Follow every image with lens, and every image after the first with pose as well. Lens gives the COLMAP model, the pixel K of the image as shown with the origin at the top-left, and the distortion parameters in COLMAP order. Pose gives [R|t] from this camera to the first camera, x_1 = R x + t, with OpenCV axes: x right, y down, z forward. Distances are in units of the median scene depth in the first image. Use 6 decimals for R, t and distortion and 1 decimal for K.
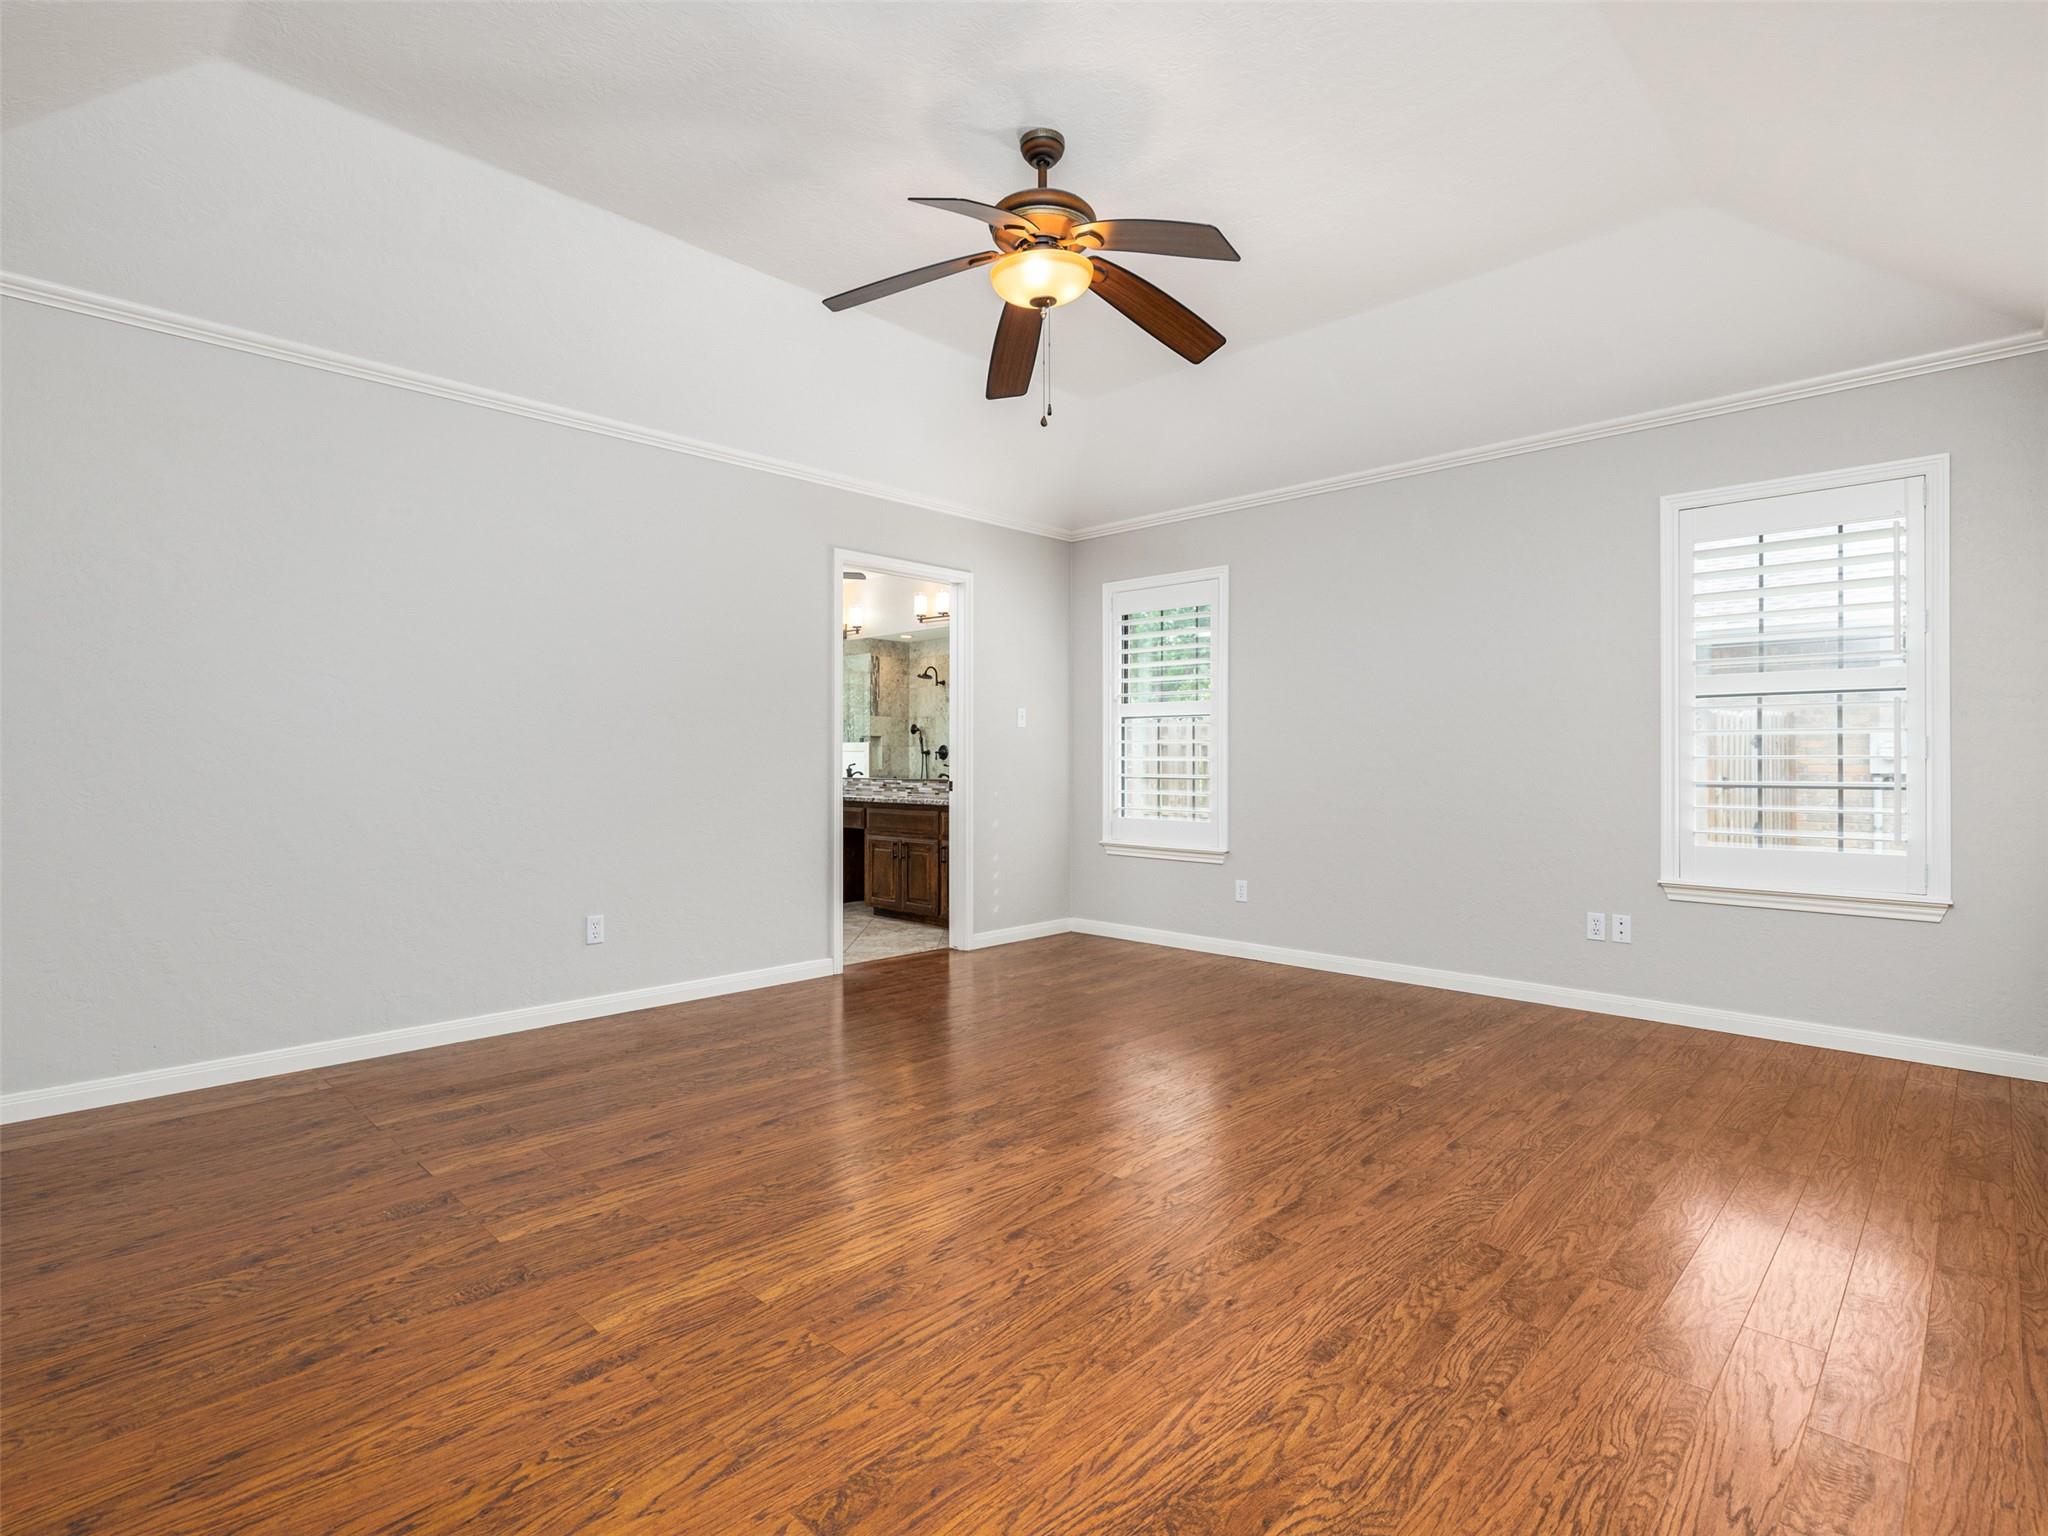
lens RADIAL K [[1008.5, 0, 1014.3], [0, 1008.5, 760.4], [0, 0, 1]] dist [-0.014044, 0.002307]
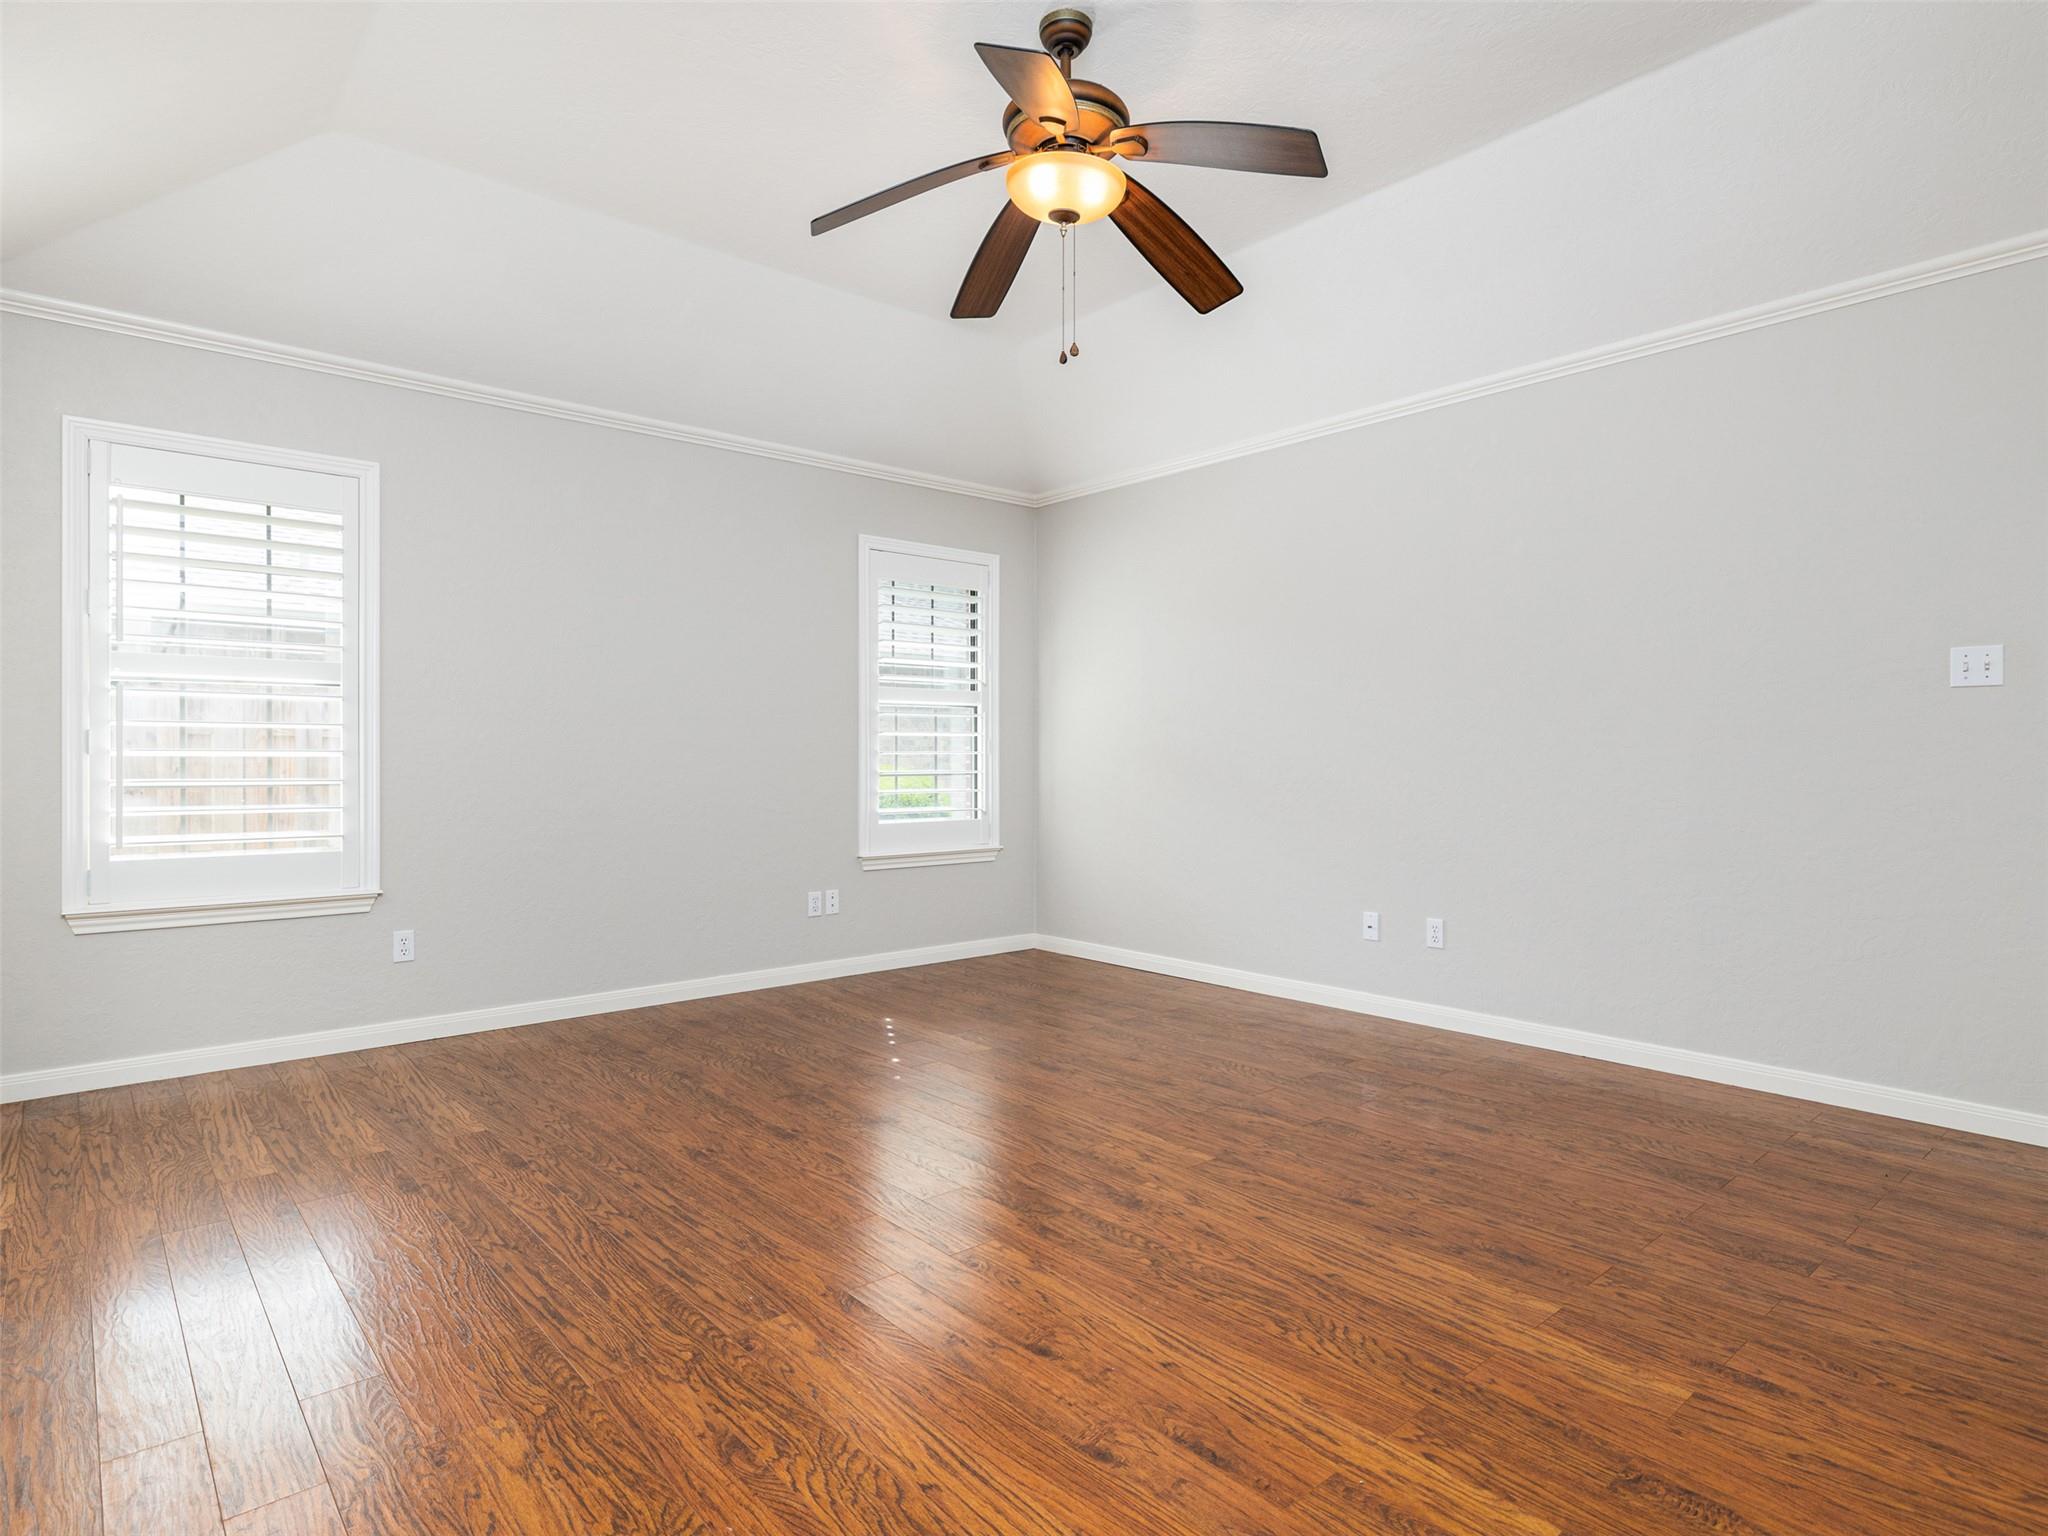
lens RADIAL K [[1124.7, 0, 1016.8], [0, 1124.7, 769.7], [0, 0, 1]] dist [-0.004614, 0.001459]
pose [[0.085579, -0.015075, 0.996217, -1.043981], [-0.000551, 0.999885, 0.015178, -0.004507], [-0.996331, -0.001848, 0.085561, 1.084004]]
